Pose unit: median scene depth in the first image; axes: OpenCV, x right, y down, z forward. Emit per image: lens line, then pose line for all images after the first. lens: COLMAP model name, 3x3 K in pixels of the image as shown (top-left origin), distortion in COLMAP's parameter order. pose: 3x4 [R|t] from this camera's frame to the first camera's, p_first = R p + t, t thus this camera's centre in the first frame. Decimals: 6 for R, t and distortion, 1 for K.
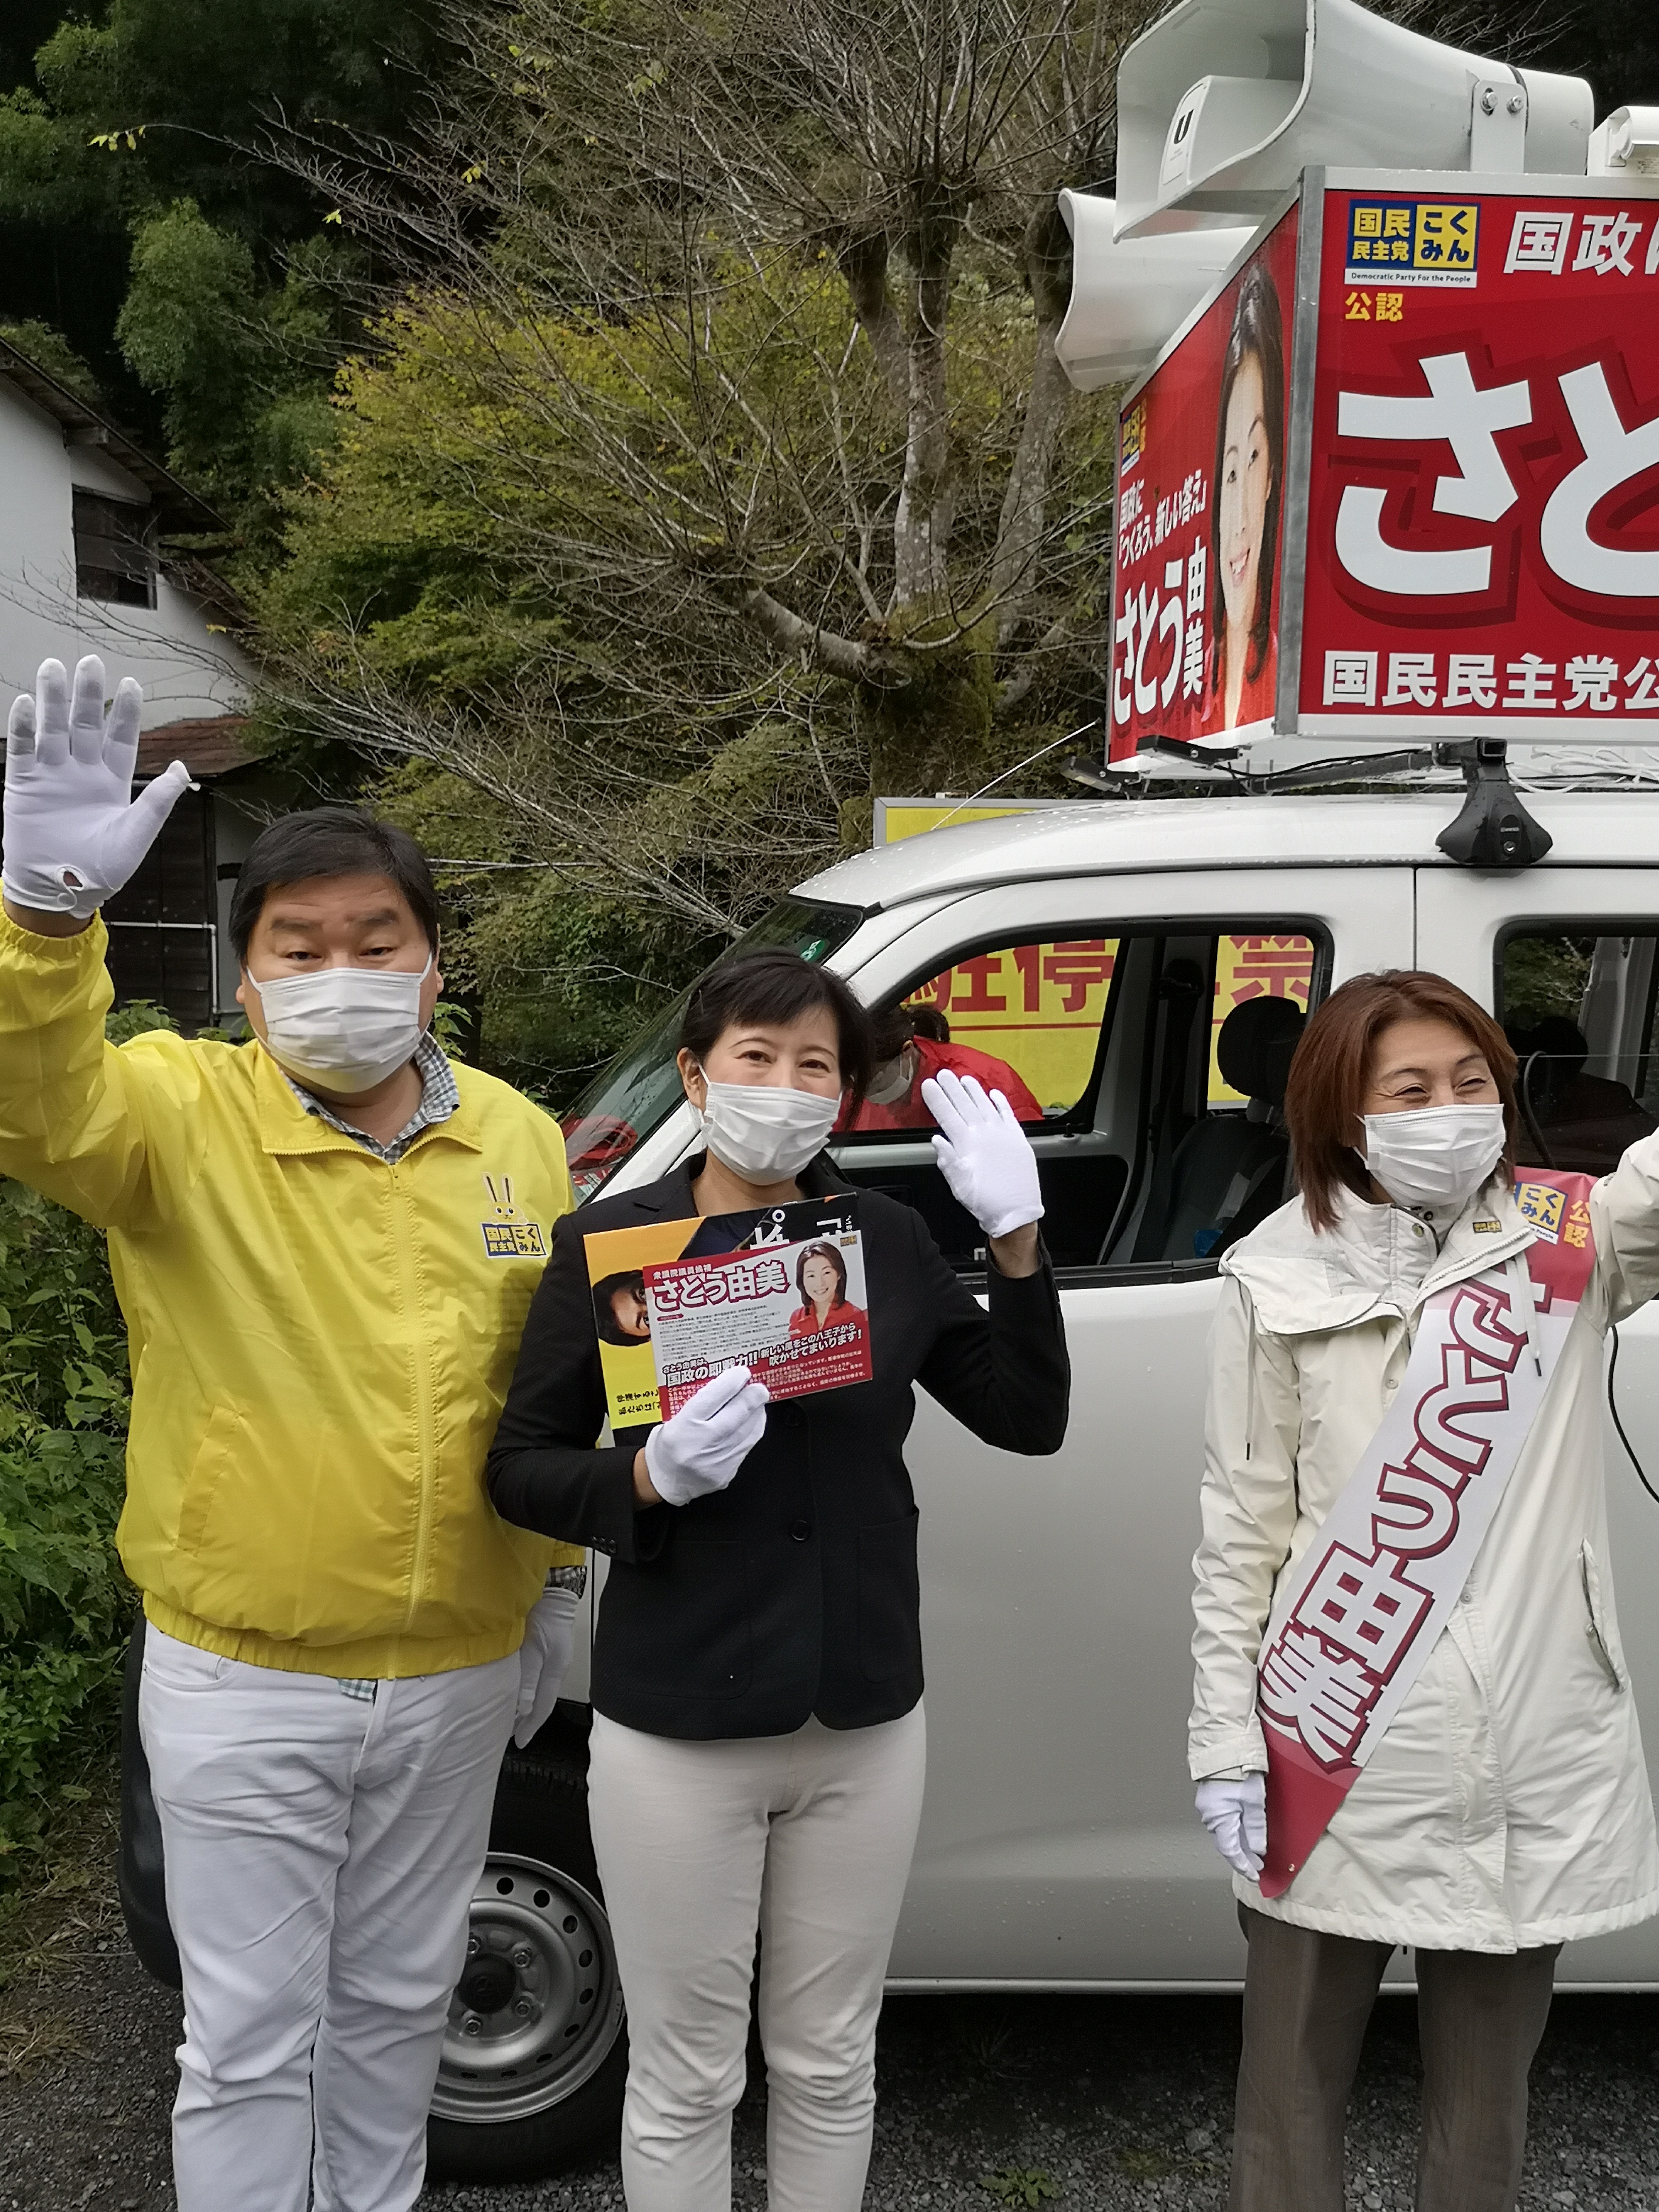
lens RADIAL K [[2200.5, 0, 807.0], [0, 2200.5, 1114.0], [0, 0, 1]] dist [0.072449, 0.000000]
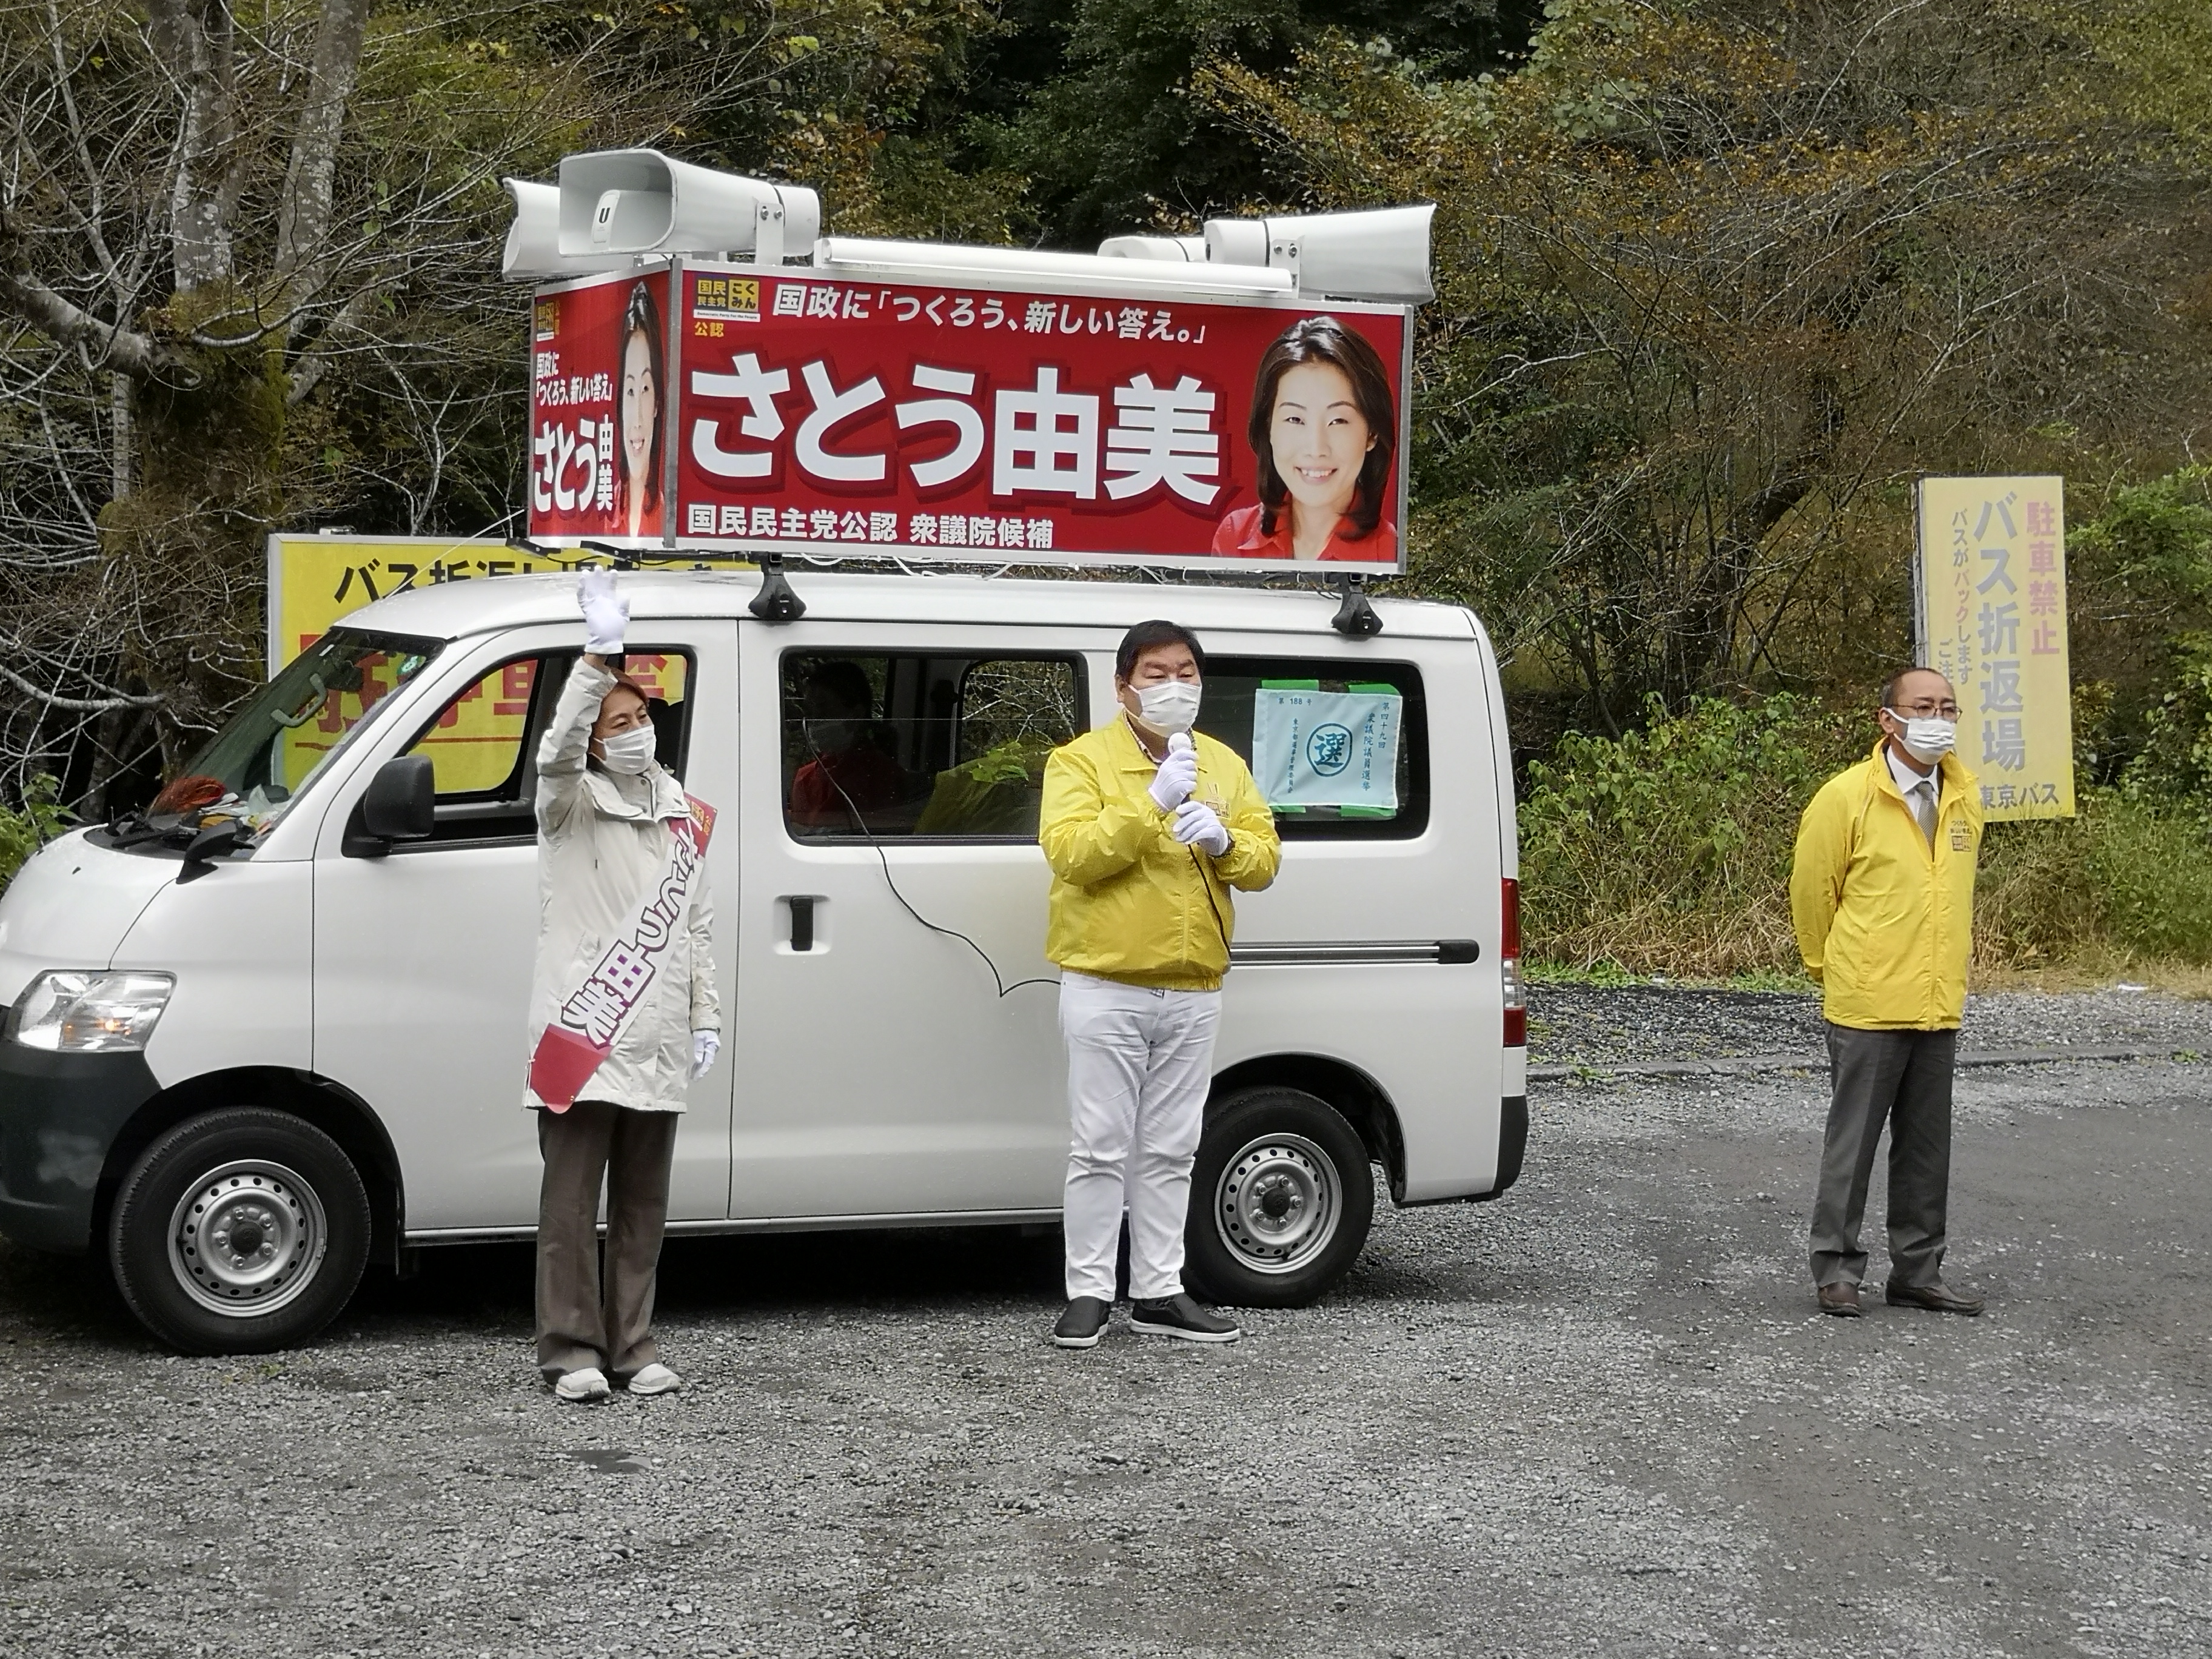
lens RADIAL K [[3932.5, 0, 1104.4], [0, 3932.5, 833.1], [0, 0, 1]] dist [-0.060967, 0.000000]
pose [[0.936987, -0.009680, 0.349229, -0.572373], [0.023432, 0.999106, -0.035174, 0.185141], [-0.348576, 0.041141, 0.936377, -2.120994]]
